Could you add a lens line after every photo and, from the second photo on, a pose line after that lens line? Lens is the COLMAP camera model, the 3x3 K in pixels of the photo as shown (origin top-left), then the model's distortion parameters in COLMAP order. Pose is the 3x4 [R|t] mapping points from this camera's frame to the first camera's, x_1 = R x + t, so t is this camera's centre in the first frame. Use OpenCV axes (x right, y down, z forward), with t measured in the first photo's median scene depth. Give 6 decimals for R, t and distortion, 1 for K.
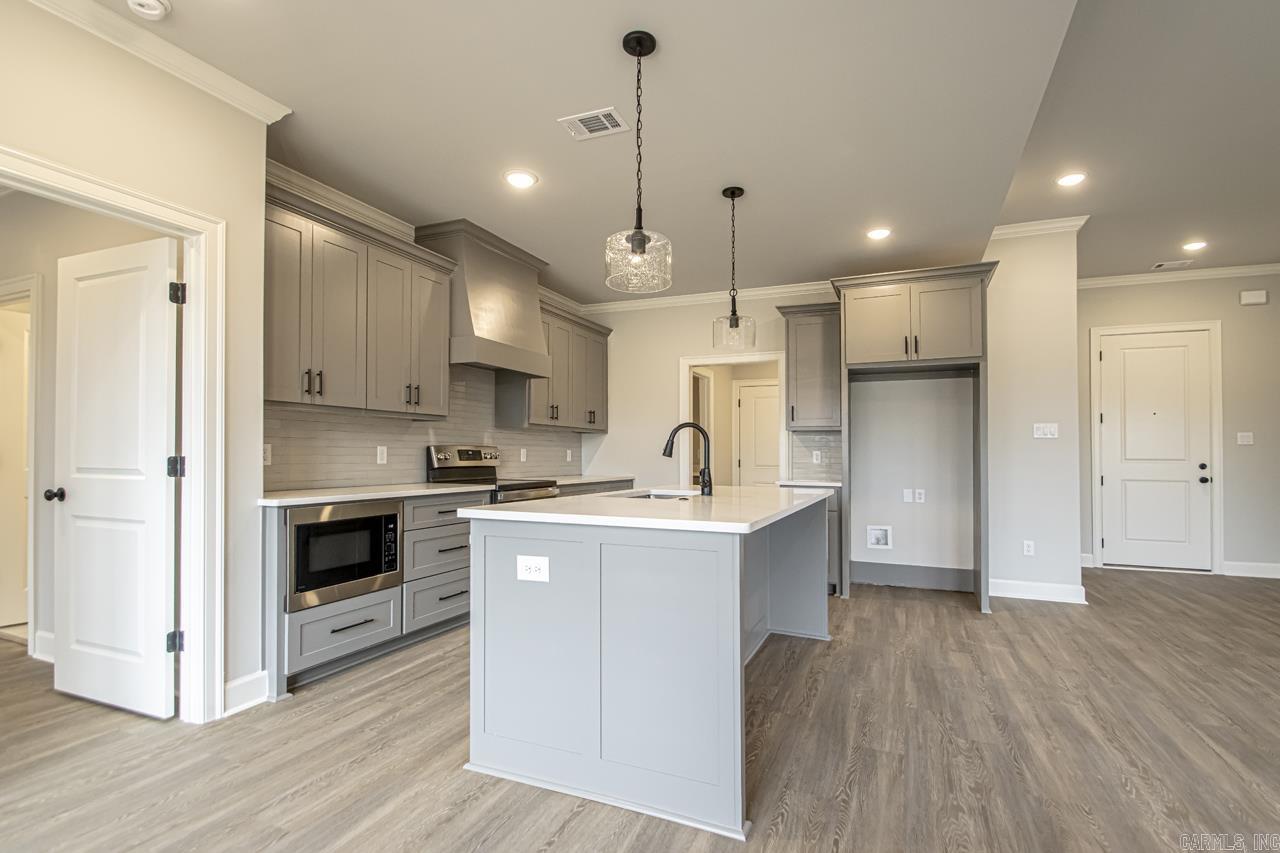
lens RADIAL K [[580.3, 0, 608.6], [0, 580.3, 410.9], [0, 0, 1]] dist [0.016517, -0.011476]
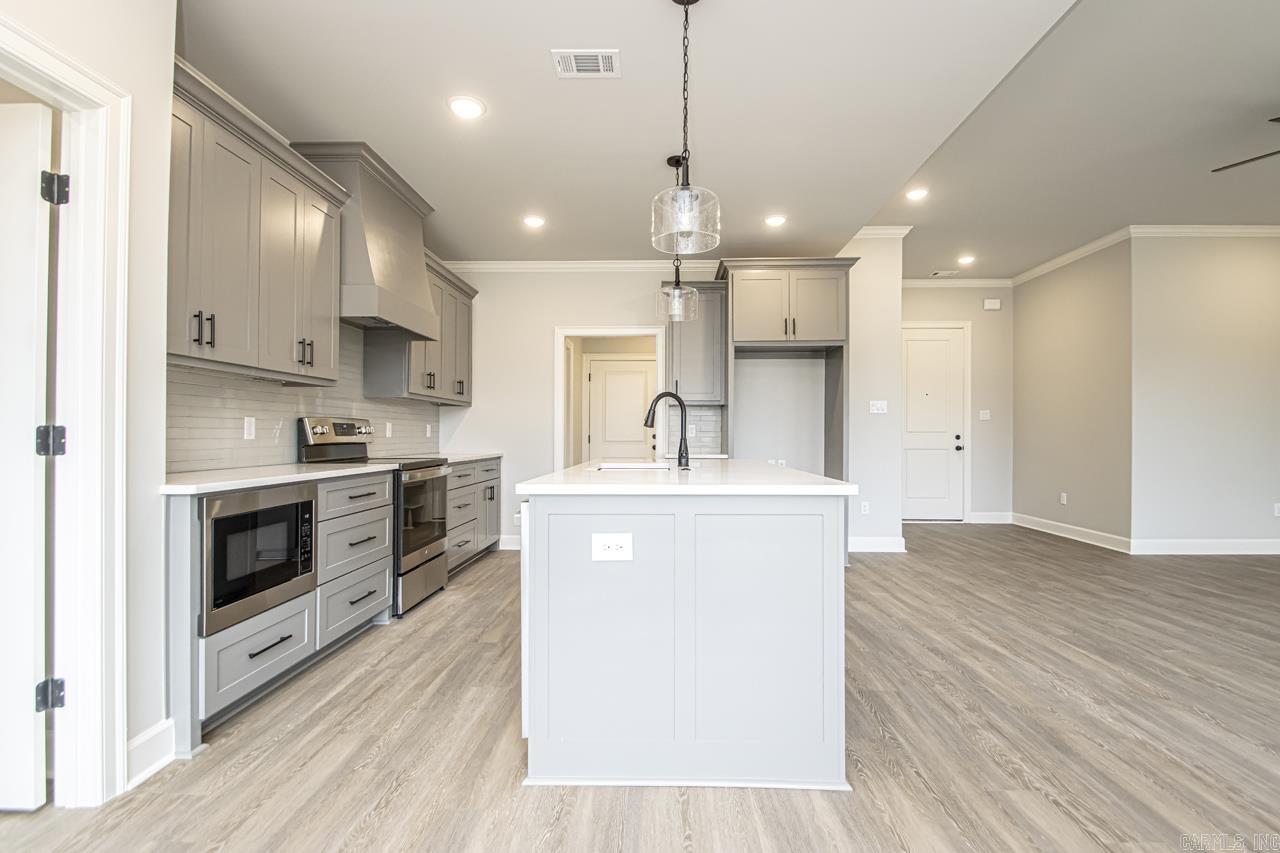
lens RADIAL K [[608.6, 0, 642.9], [0, 608.6, 390.1], [0, 0, 1]] dist [0.018012, -0.012911]
pose [[0.933678, 0.018698, 0.357626, -0.222816], [-0.021148, 0.999772, 0.002942, 0.012700], [-0.357489, -0.010310, 0.933860, 0.053328]]
